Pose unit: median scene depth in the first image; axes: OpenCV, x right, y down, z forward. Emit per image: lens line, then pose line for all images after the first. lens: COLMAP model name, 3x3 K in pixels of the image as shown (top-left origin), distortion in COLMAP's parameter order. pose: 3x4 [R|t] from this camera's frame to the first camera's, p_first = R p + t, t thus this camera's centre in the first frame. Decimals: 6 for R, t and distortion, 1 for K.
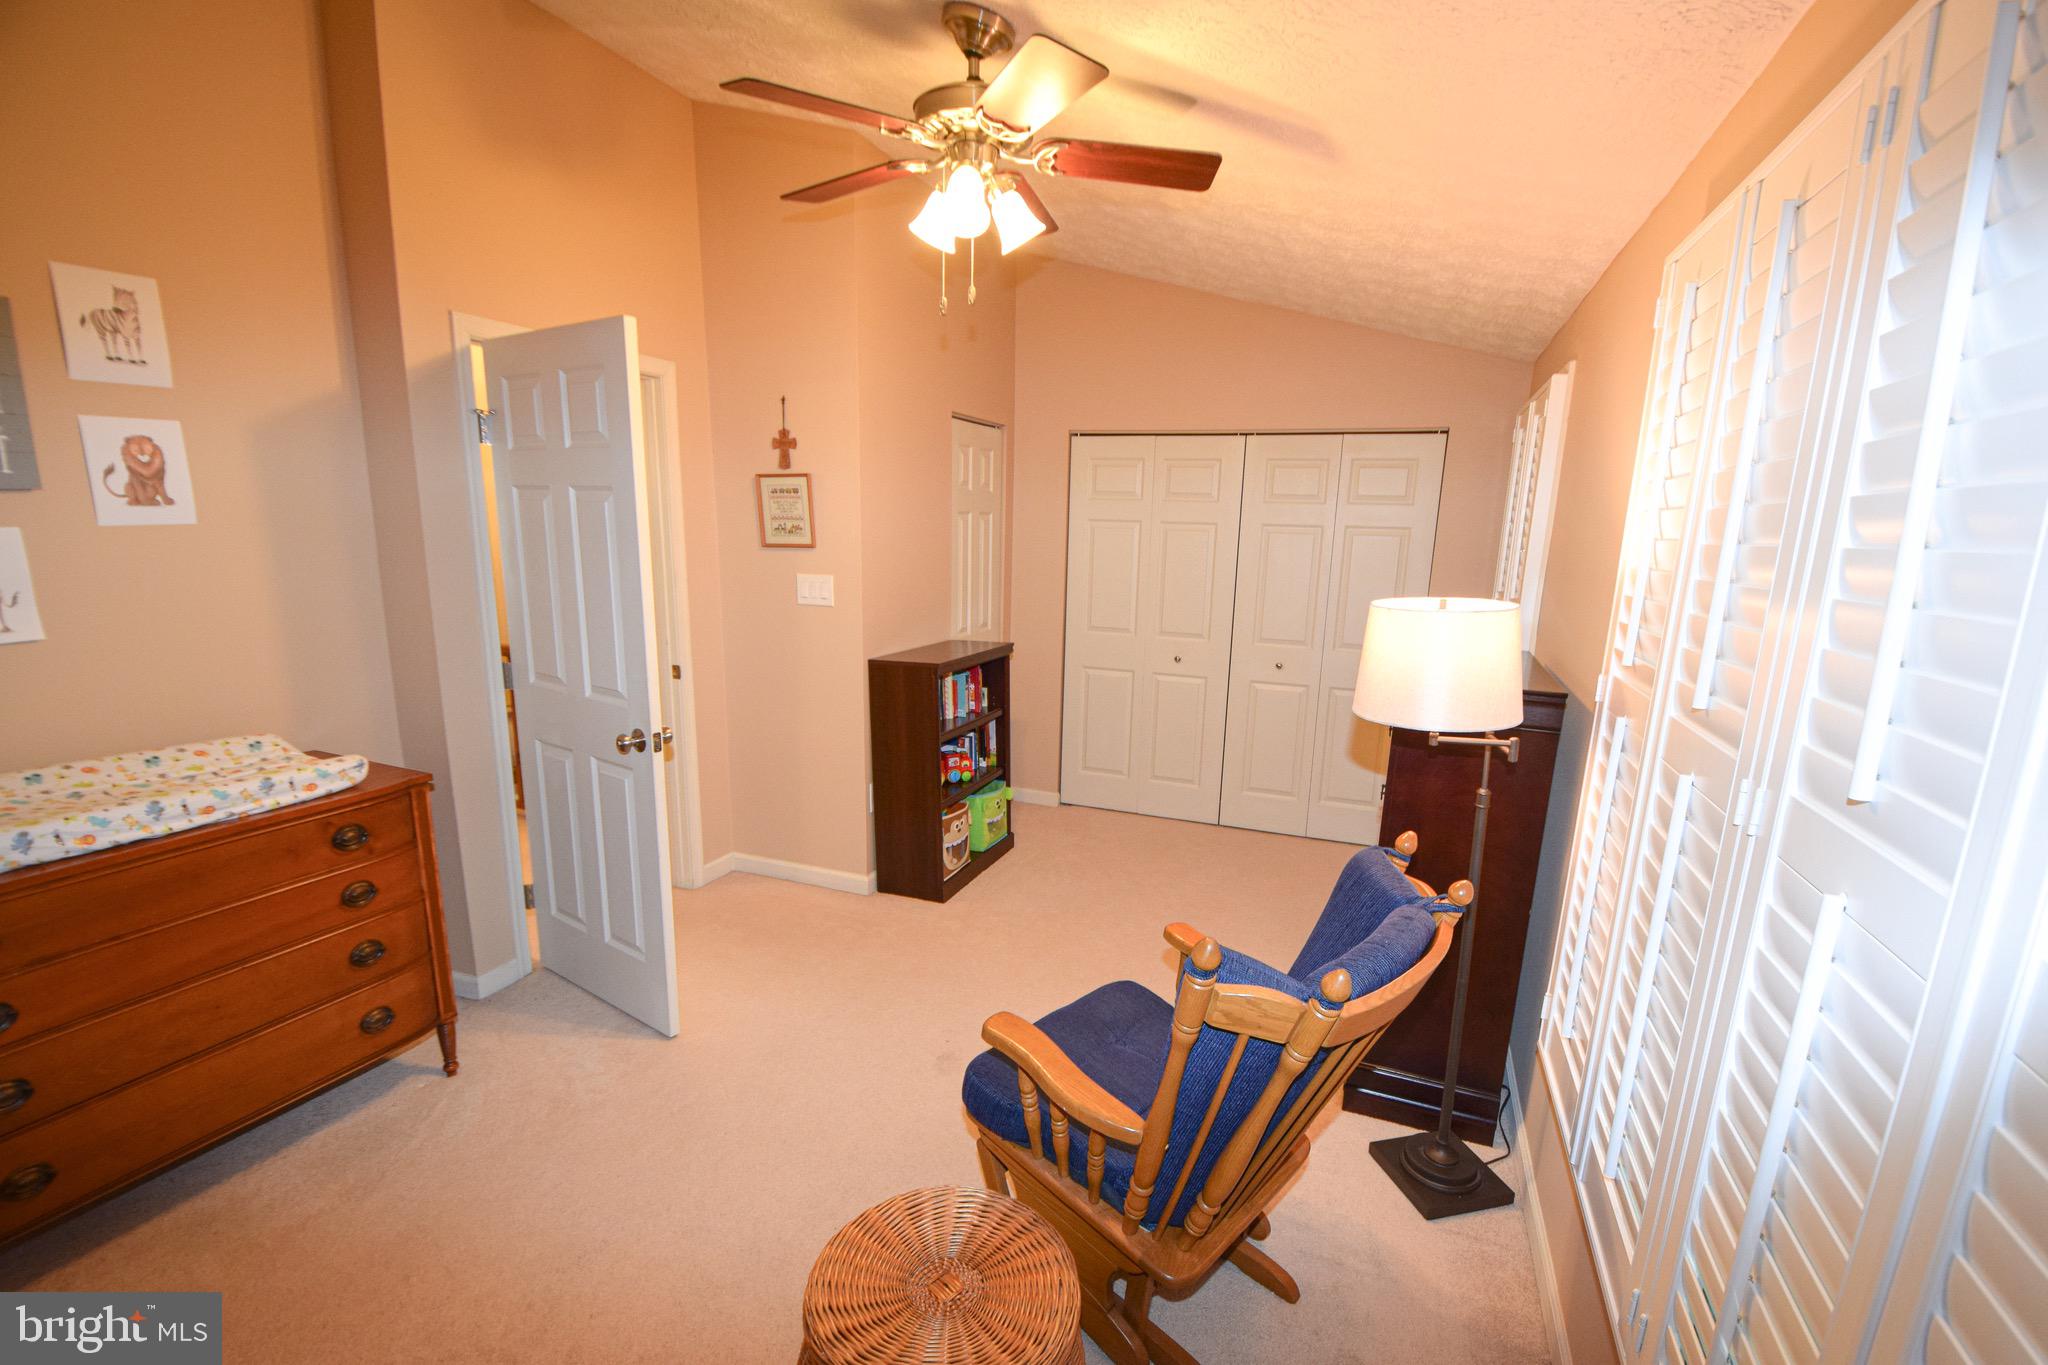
lens RADIAL K [[904.1, 0, 1050.5], [0, 904.1, 711.7], [0, 0, 1]] dist [0.015843, -0.023217]
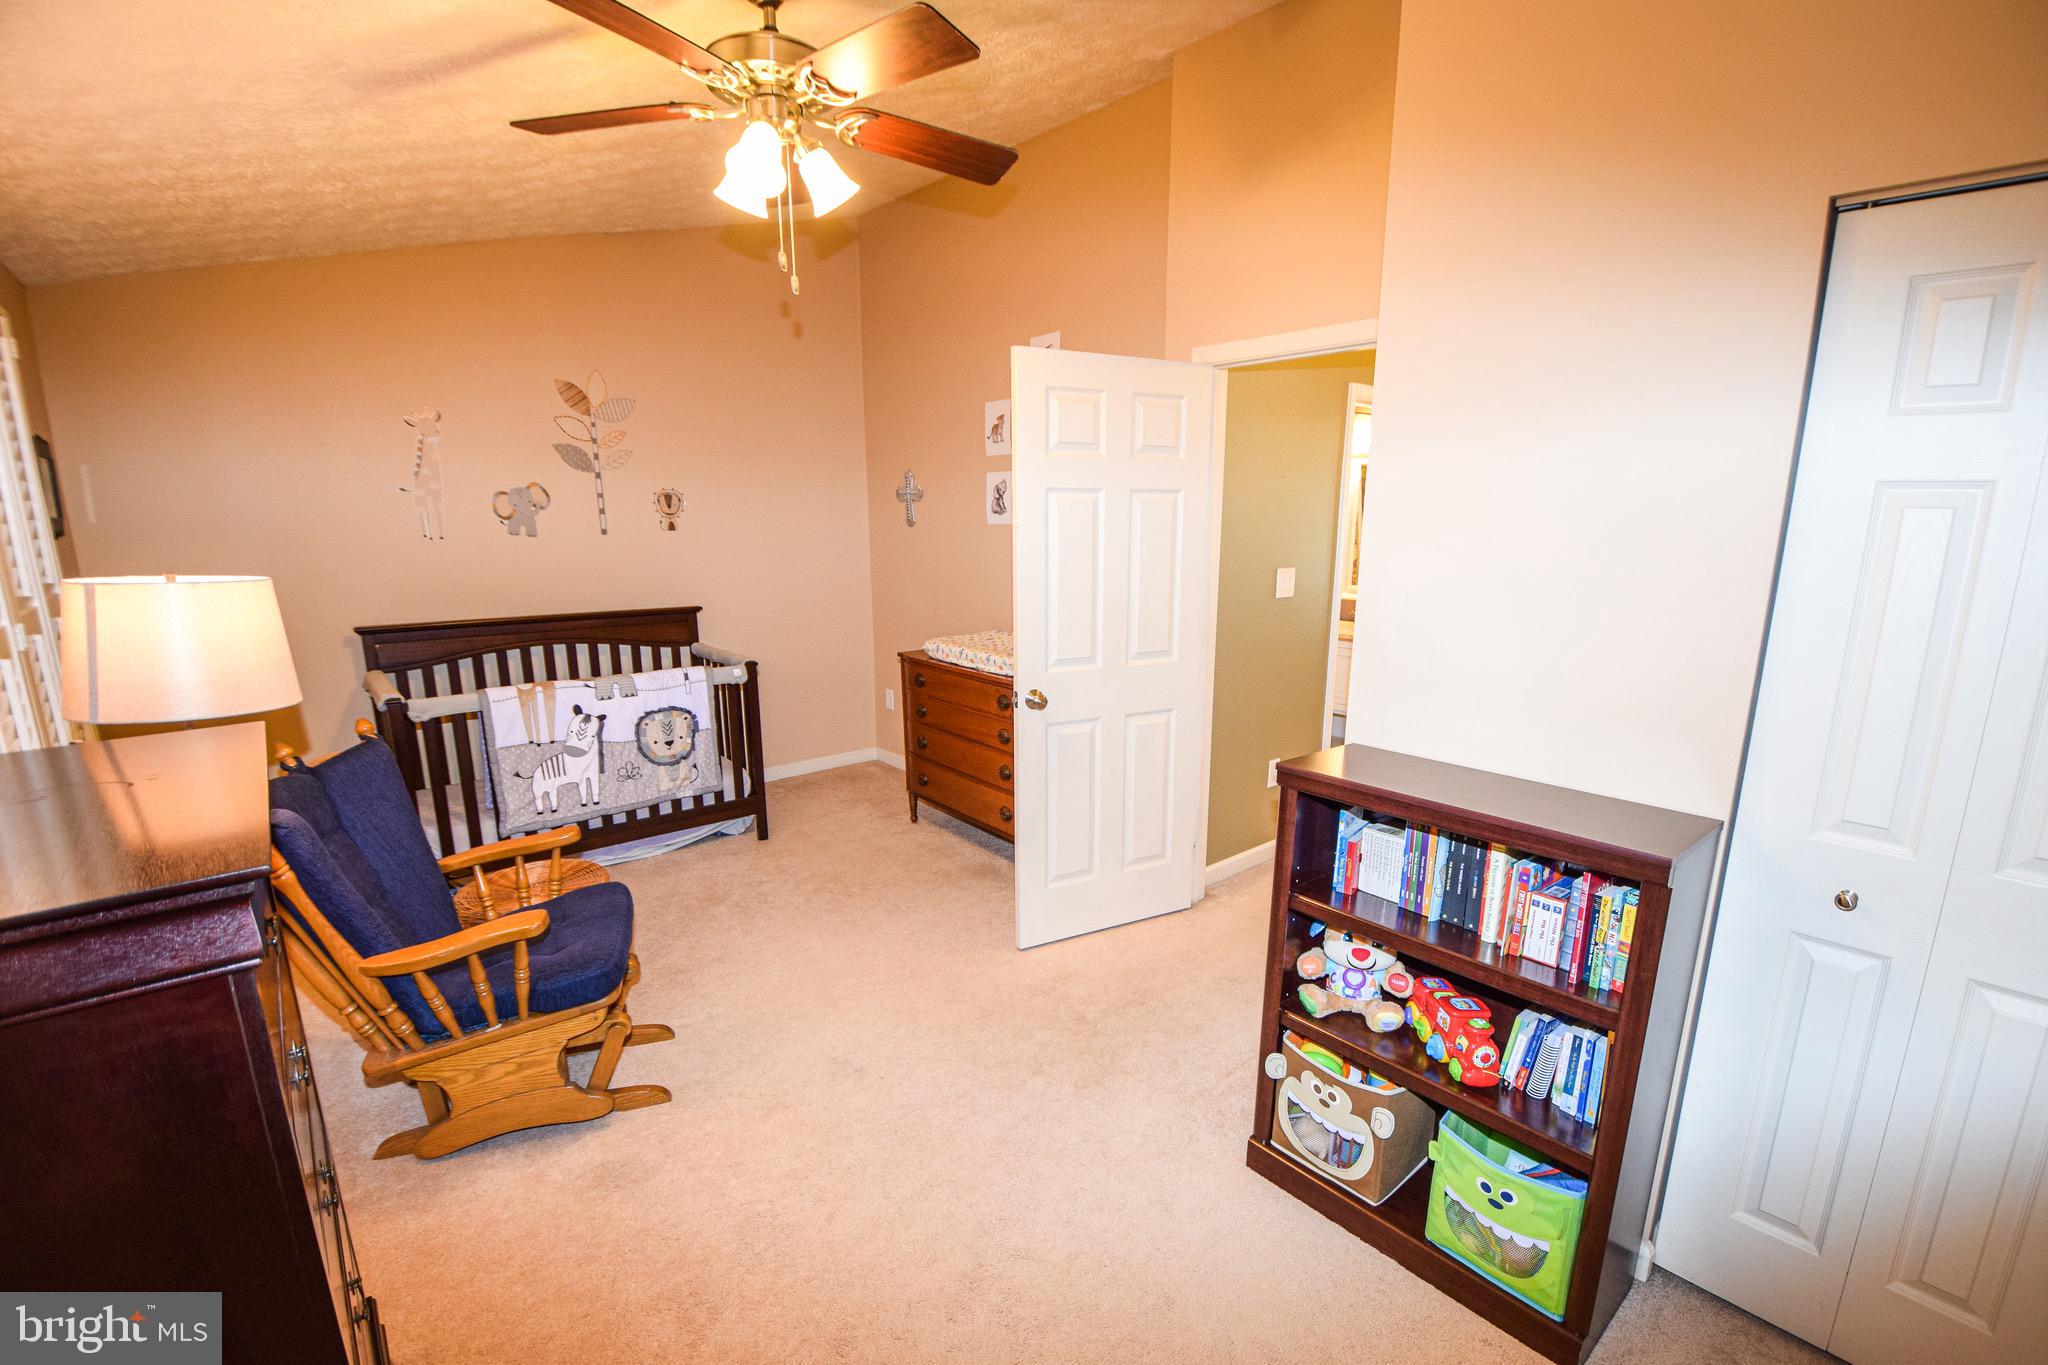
lens RADIAL K [[904.1, 0, 1050.5], [0, 904.1, 711.7], [0, 0, 1]] dist [0.015843, -0.023217]
pose [[-0.446242, 0.169470, -0.878720, 0.780951], [-0.200836, 0.937895, 0.282874, -0.384568], [0.872085, 0.302709, -0.384492, 1.884394]]
